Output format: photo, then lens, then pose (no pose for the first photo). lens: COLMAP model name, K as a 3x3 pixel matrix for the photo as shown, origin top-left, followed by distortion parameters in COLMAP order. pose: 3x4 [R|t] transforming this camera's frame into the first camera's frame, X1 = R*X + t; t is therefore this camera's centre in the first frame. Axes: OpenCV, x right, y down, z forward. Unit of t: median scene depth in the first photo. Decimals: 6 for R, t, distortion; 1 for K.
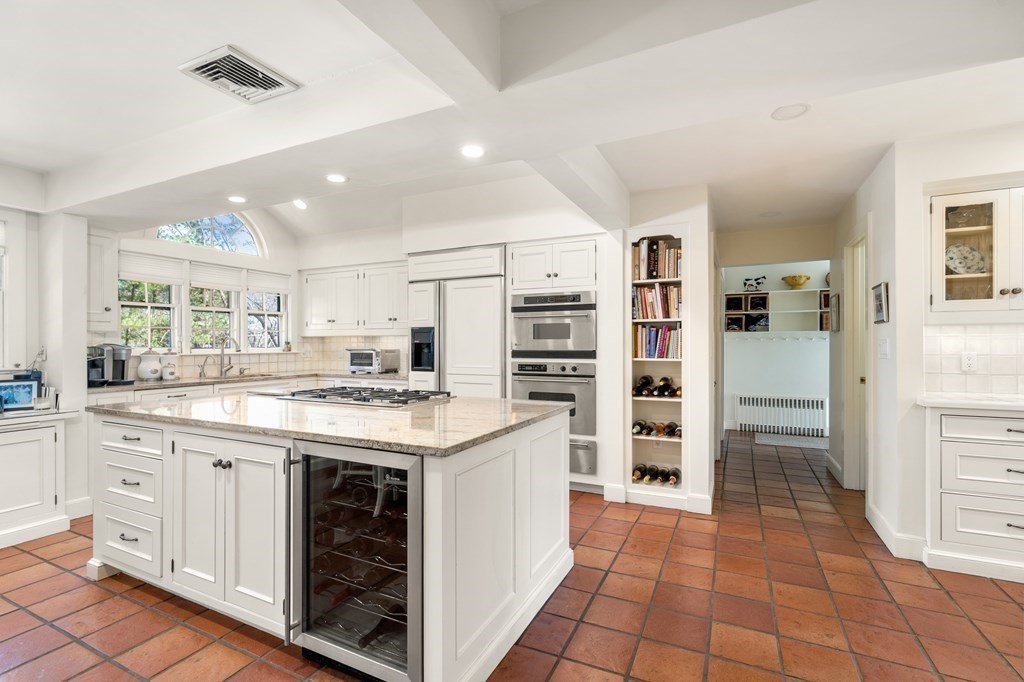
lens RADIAL K [[468.2, 0, 508.1], [0, 468.2, 340.5], [0, 0, 1]] dist [0.001130, 0.000895]
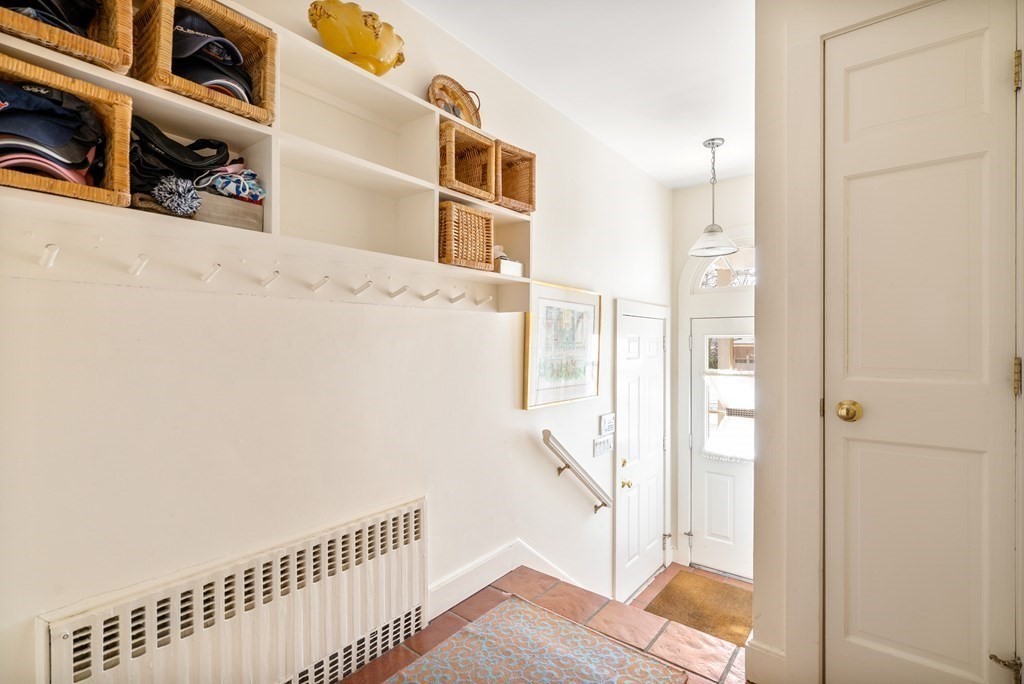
lens RADIAL K [[468.2, 0, 508.8], [0, 468.2, 340.2], [0, 0, 1]] dist [0.001130, 0.000895]
pose [[0.217729, 0.013330, 0.975918, 0.394504], [-0.005142, 0.999909, -0.012510, 0.025482], [-0.975996, -0.002294, 0.217778, 0.865959]]
